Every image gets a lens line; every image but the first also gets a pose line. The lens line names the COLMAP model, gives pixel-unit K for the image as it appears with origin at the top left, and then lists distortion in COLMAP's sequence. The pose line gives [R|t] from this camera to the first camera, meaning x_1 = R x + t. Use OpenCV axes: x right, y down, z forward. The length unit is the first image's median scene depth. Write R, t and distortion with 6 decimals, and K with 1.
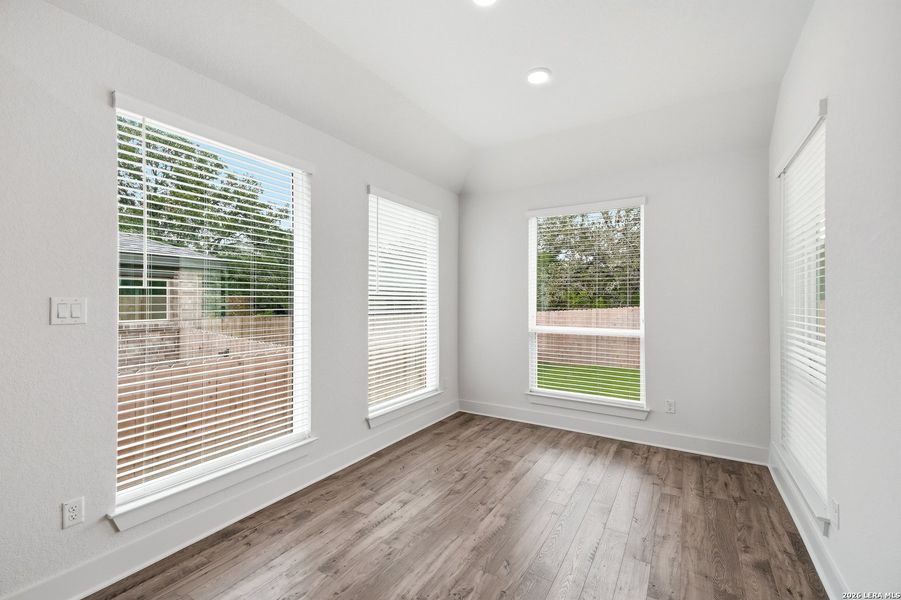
lens RADIAL K [[394.5, 0, 447.7], [0, 394.5, 296.6], [0, 0, 1]] dist [0.032691, 0.000036]
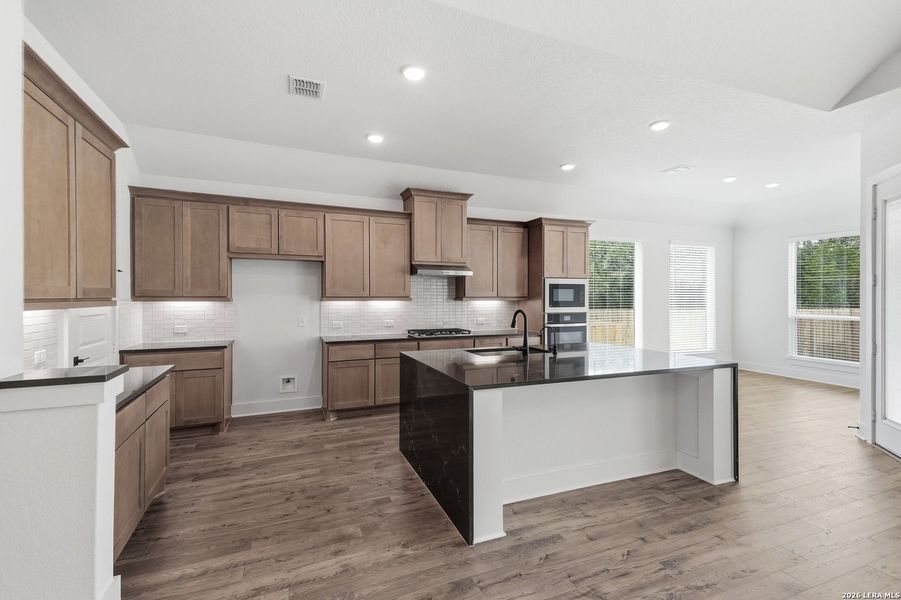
lens RADIAL K [[403.4, 0, 448.6], [0, 403.4, 297.6], [0, 0, 1]] dist [0.044847, -0.000502]
pose [[0.801049, 0.000110, -0.598599, 0.145794], [0.007455, 0.999921, 0.010159, -0.018531], [0.598552, -0.012601, 0.800985, -1.353576]]
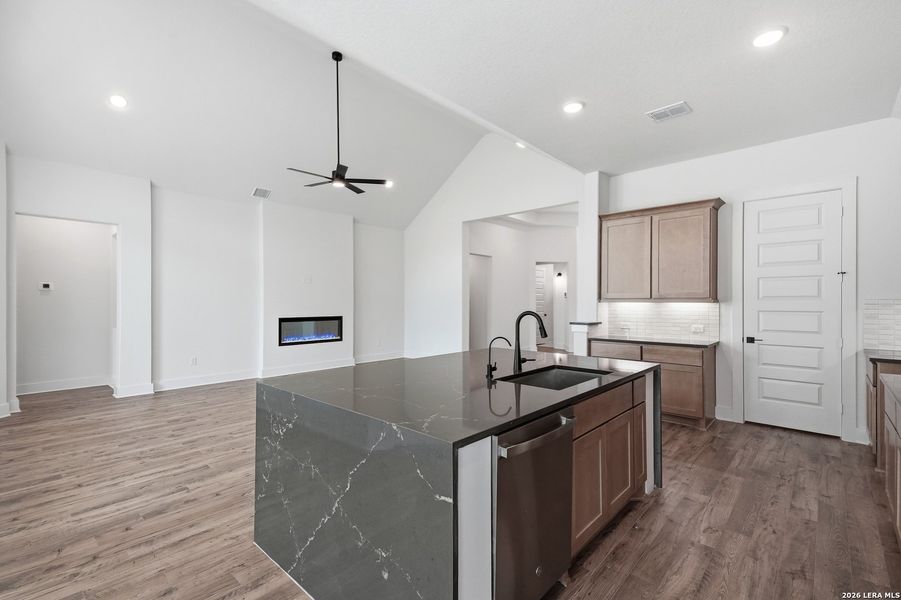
lens RADIAL K [[402.0, 0, 450.9], [0, 402.0, 301.7], [0, 0, 1]] dist [0.030456, -0.000517]
pose [[-0.980126, -0.004310, 0.198331, -0.324474], [-0.006235, 0.999939, -0.009080, 0.013658], [-0.198280, -0.010136, -0.980093, 0.322510]]
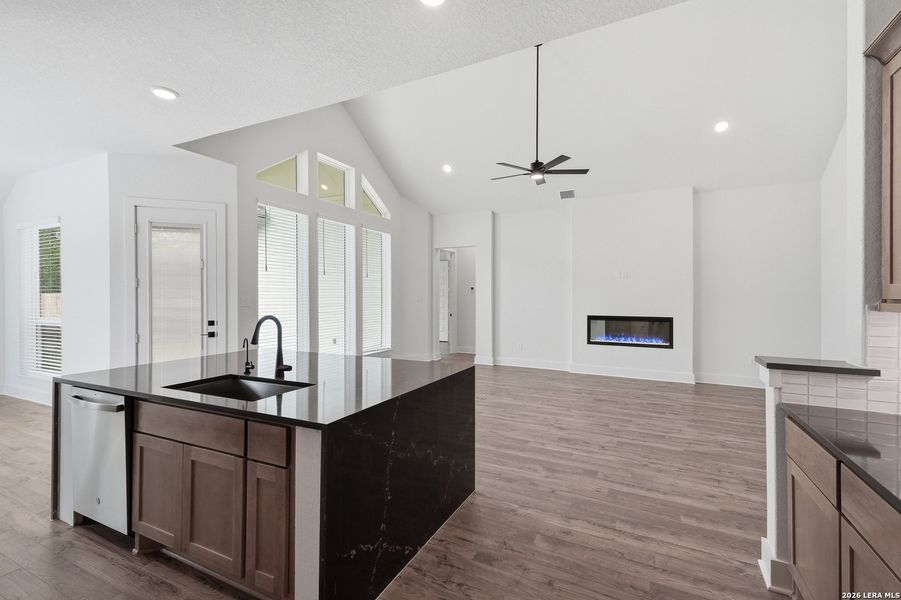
lens RADIAL K [[403.4, 0, 448.6], [0, 403.4, 297.6], [0, 0, 1]] dist [0.044847, -0.000502]
pose [[-0.072516, -0.008749, 0.997329, -1.056624], [-0.008880, 0.999928, 0.008126, -0.017650], [-0.997328, -0.008267, -0.072588, -0.692221]]
